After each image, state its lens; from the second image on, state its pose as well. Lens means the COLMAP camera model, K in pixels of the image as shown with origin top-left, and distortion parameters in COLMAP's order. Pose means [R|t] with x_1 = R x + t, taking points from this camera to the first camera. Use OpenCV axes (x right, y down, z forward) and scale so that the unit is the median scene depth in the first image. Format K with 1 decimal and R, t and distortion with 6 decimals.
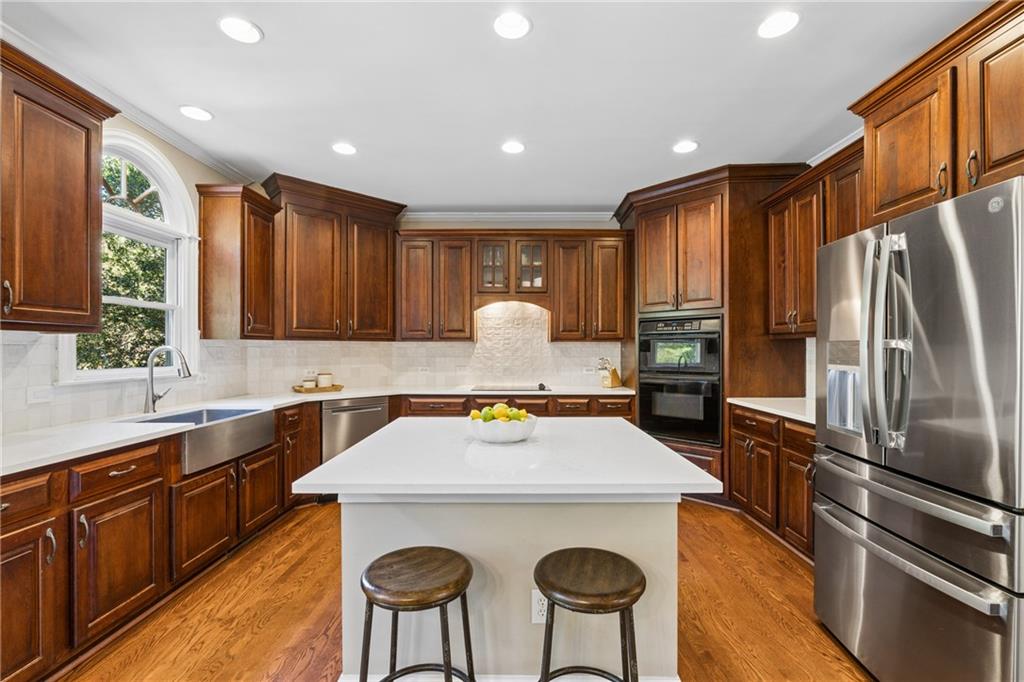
lens RADIAL K [[460.0, 0, 514.5], [0, 460.0, 346.3], [0, 0, 1]] dist [0.001434, 0.000201]
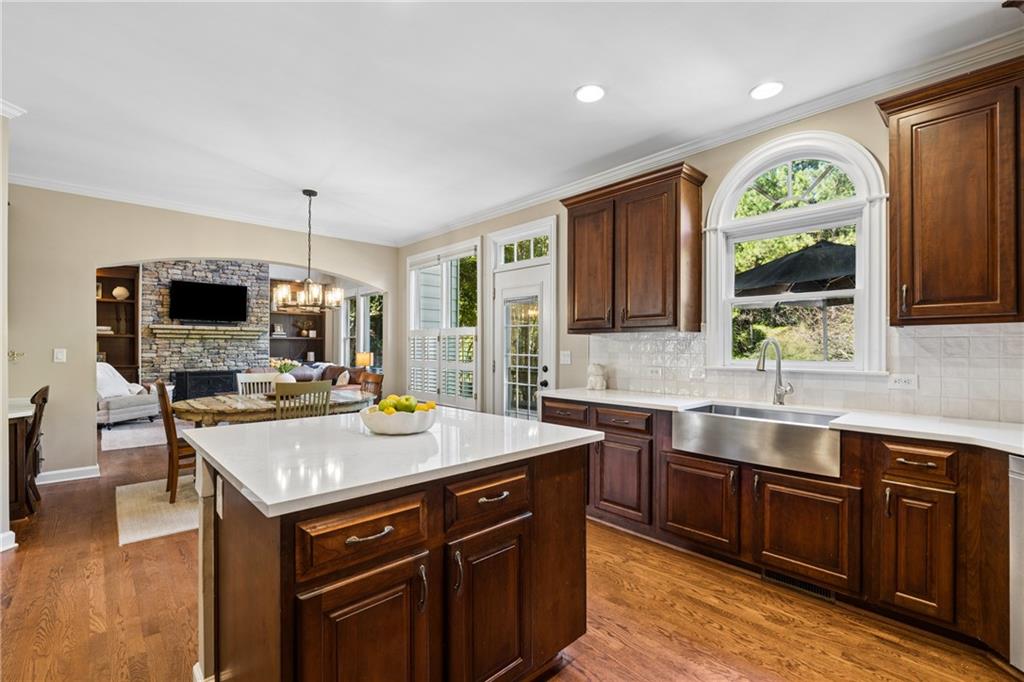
lens RADIAL K [[460.0, 0, 514.5], [0, 460.0, 346.3], [0, 0, 1]] dist [0.001434, 0.000201]
pose [[-0.724361, 0.011062, -0.689332, 0.335513], [0.009340, 0.999937, 0.006232, 0.004280], [0.689358, -0.001925, -0.724419, 1.356973]]
